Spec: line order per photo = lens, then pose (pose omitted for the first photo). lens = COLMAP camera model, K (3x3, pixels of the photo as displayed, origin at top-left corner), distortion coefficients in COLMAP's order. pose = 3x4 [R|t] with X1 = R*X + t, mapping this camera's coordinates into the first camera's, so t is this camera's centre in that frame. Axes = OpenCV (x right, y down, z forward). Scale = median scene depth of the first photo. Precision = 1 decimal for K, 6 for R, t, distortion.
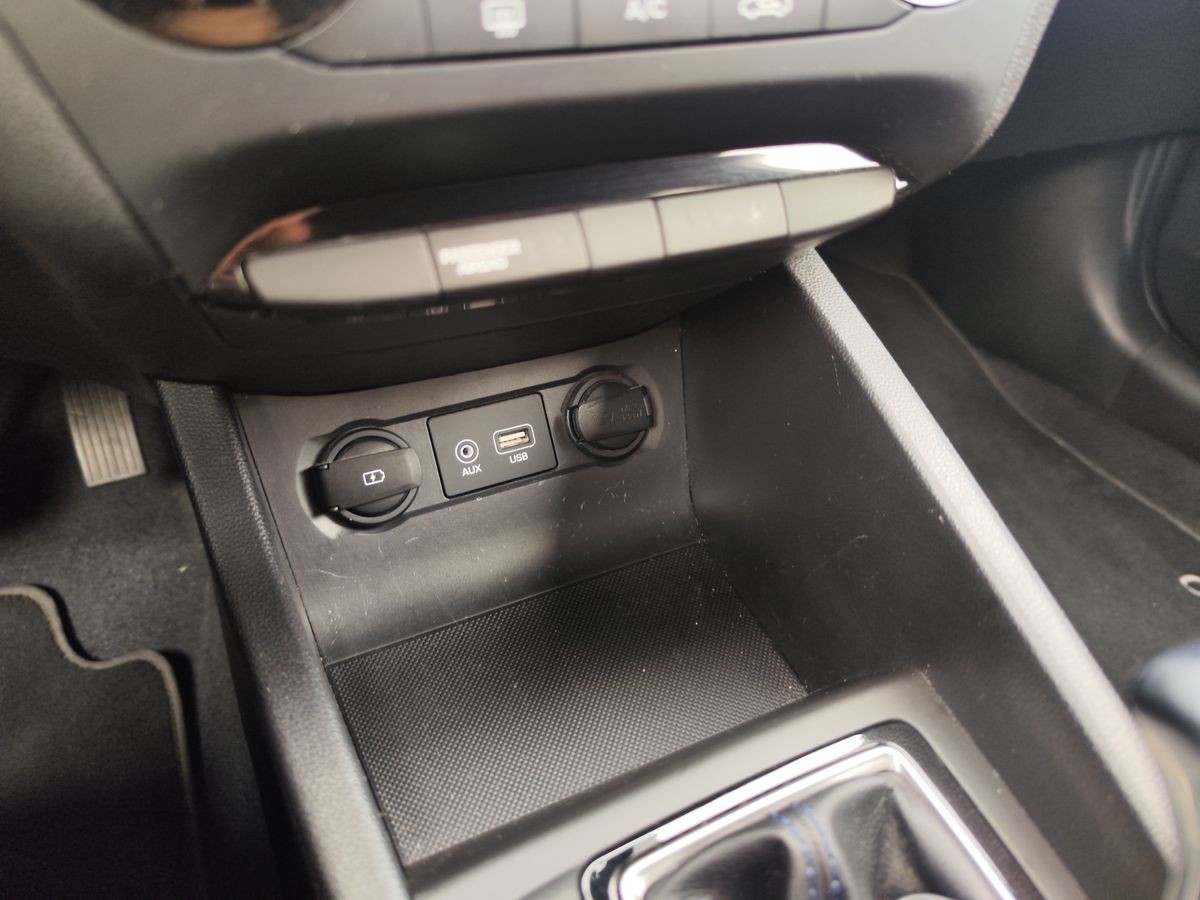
lens RADIAL K [[842.6, 0, 587.7], [0, 842.6, 446.5], [0, 0, 1]] dist [-0.027542, 0.015223]
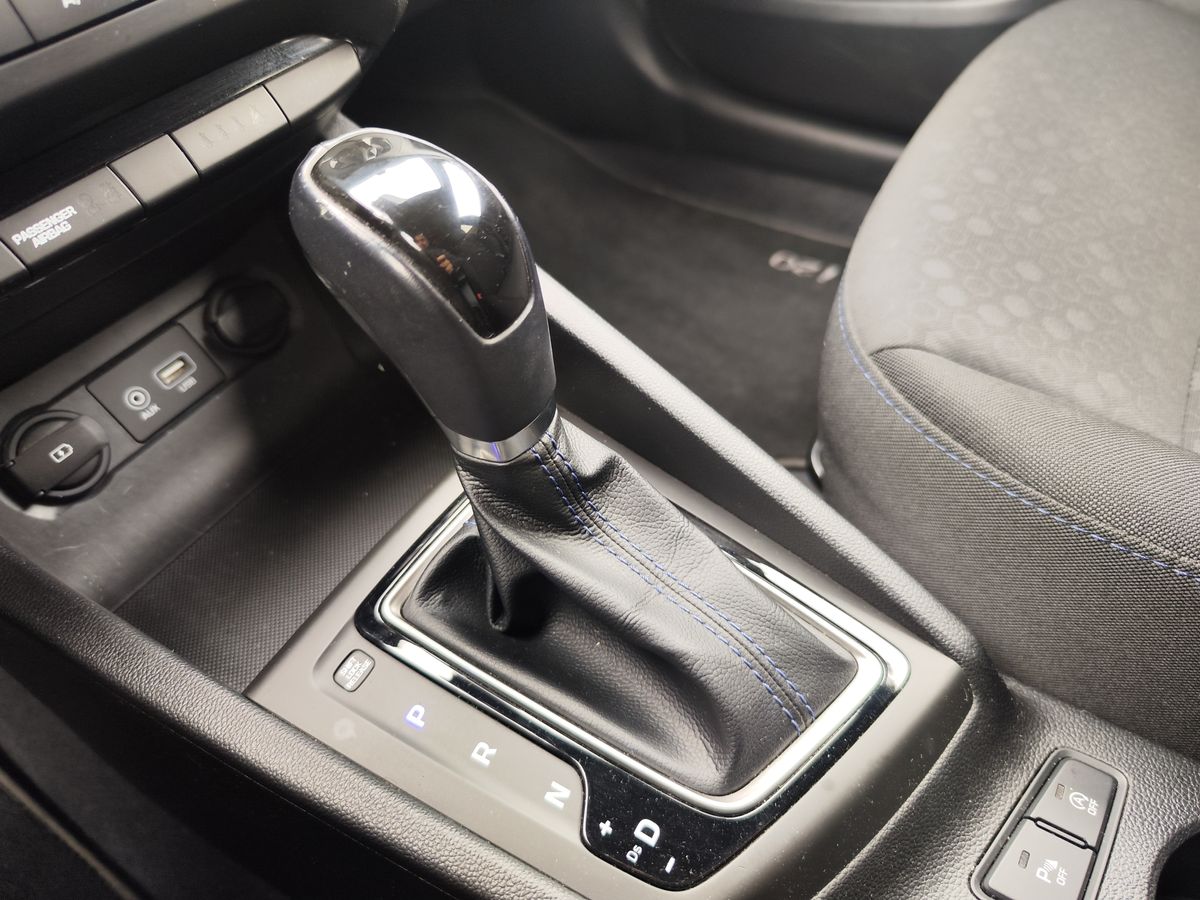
lens RADIAL K [[842.6, 0, 608.2], [0, 842.6, 442.2], [0, 0, 1]] dist [-0.027542, 0.015223]
pose [[0.853346, -0.439934, 0.279747, 0.053824], [0.389536, 0.894665, 0.218715, 0.060738], [-0.346500, -0.077668, 0.934829, -0.256595]]
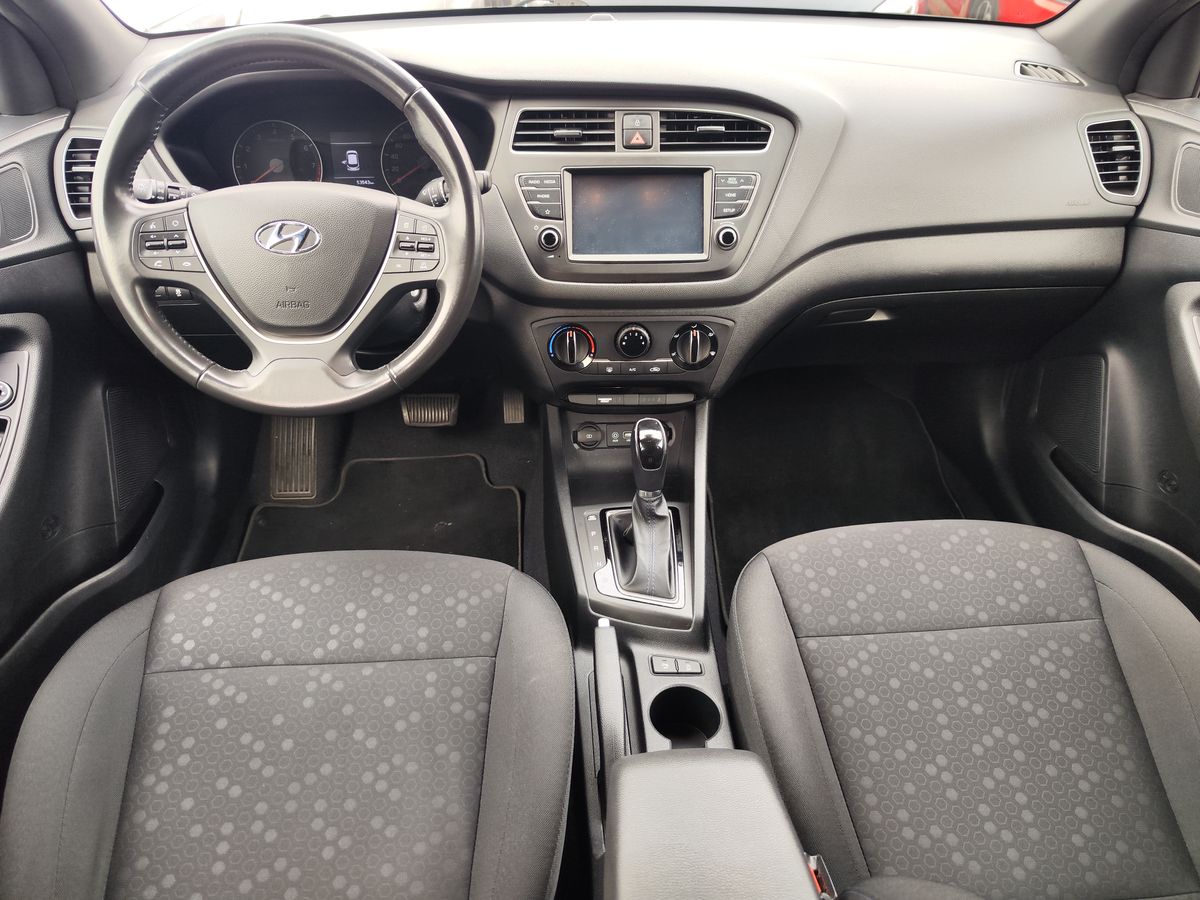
lens RADIAL K [[768.4, 0, 602.3], [0, 768.4, 458.7], [0, 0, 1]] dist [0.005733, 0.000574]
pose [[0.925867, 0.215105, -0.310646, 0.919589], [-0.211997, 0.976272, 0.044167, -0.033559], [0.312775, 0.024964, 0.949499, -2.343550]]
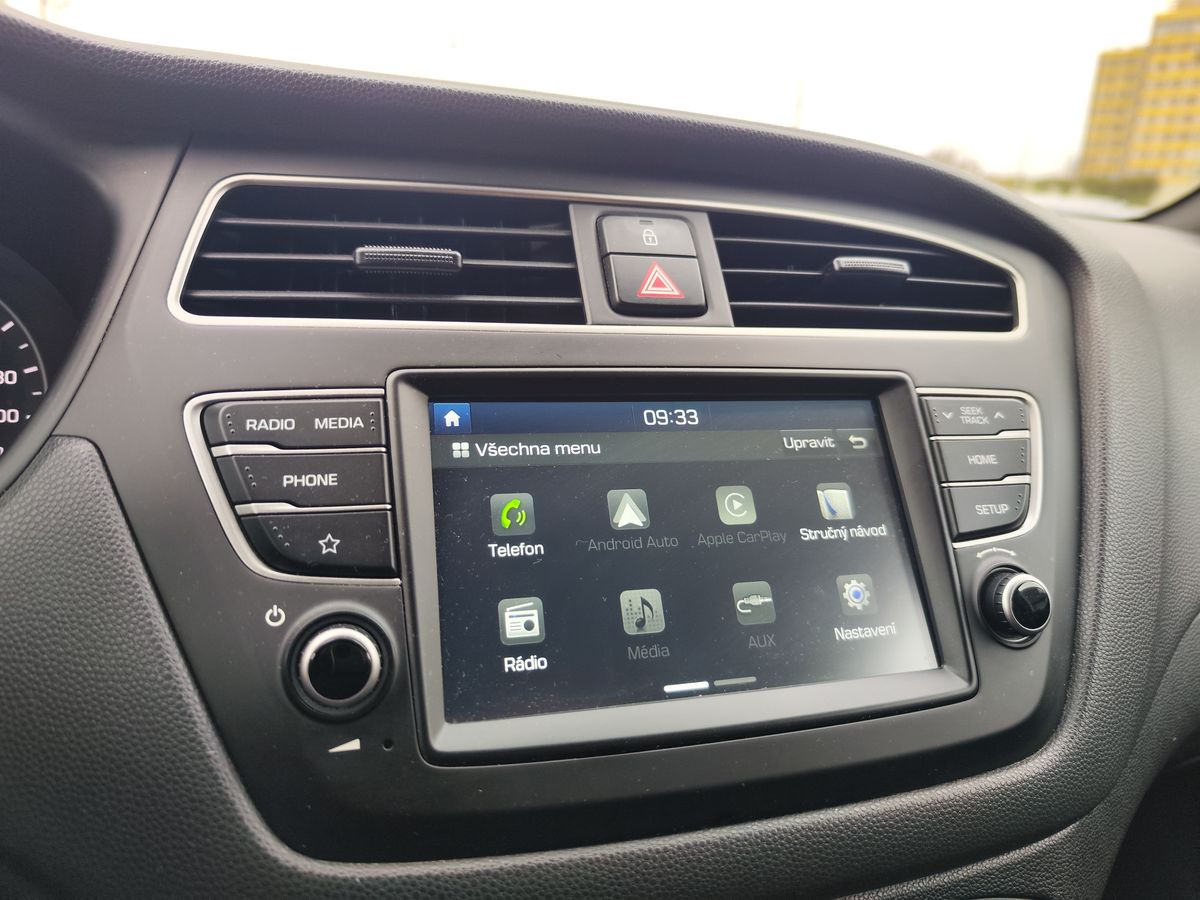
lens RADIAL K [[842.6, 0, 595.2], [0, 842.6, 442.2], [0, 0, 1]] dist [-0.027542, 0.015223]
pose [[0.991591, 0.059106, -0.115126, -0.026743], [-0.099797, 0.915610, -0.389485, -0.569501], [0.082389, 0.397699, 0.913810, -0.435819]]
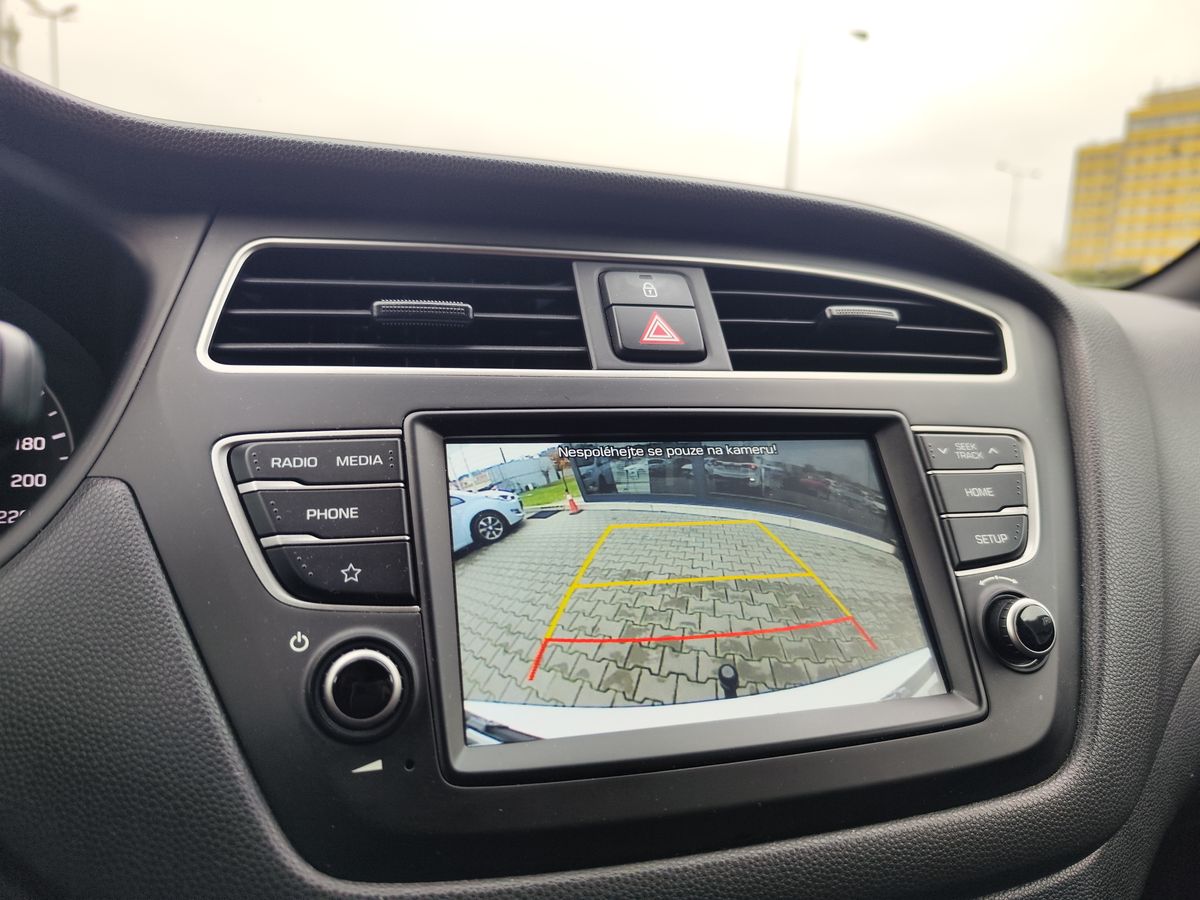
lens RADIAL K [[842.6, 0, 589.6], [0, 842.6, 471.9], [0, 0, 1]] dist [-0.027542, 0.015223]
pose [[0.991597, 0.024275, -0.127064, -0.027169], [-0.080960, 0.882549, -0.463198, -0.500965], [0.100896, 0.469593, 0.877099, -0.438552]]
